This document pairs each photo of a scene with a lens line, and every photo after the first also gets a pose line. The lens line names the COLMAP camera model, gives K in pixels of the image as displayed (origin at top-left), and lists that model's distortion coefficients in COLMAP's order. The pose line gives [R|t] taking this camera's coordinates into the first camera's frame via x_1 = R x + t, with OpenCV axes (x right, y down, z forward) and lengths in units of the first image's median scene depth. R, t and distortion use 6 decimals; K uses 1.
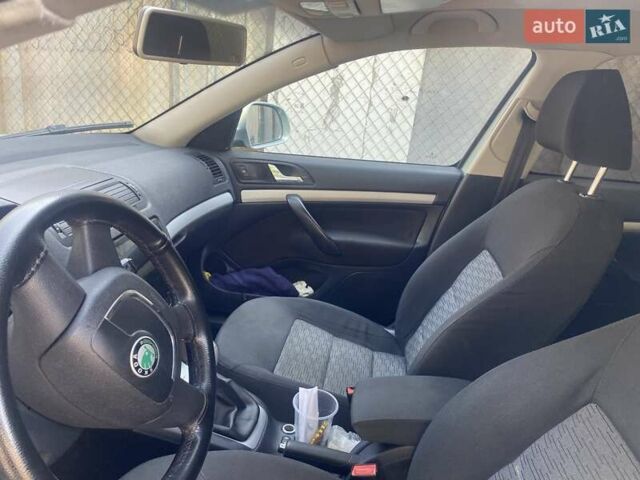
lens RADIAL K [[486.7, 0, 318.9], [0, 486.7, 239.2], [0, 0, 1]] dist [0.033406, -0.034564]
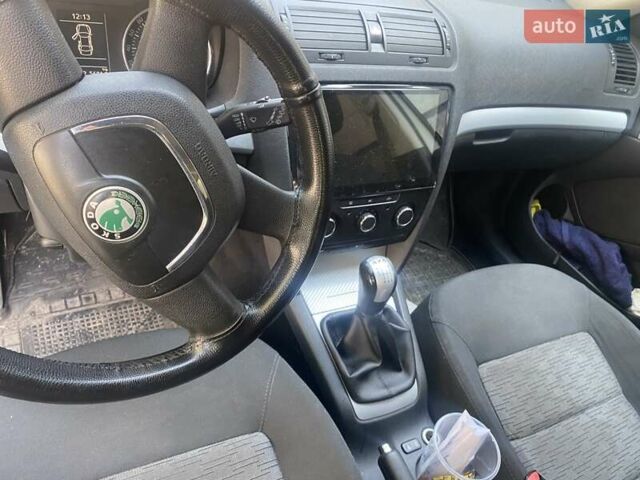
lens RADIAL K [[486.7, 0, 318.8], [0, 486.7, 240.8], [0, 0, 1]] dist [0.033406, -0.034564]
pose [[0.552251, 0.570561, -0.607848, 0.092299], [-0.420449, 0.820214, 0.387906, -0.043793], [0.719890, 0.041348, 0.692856, 0.294415]]
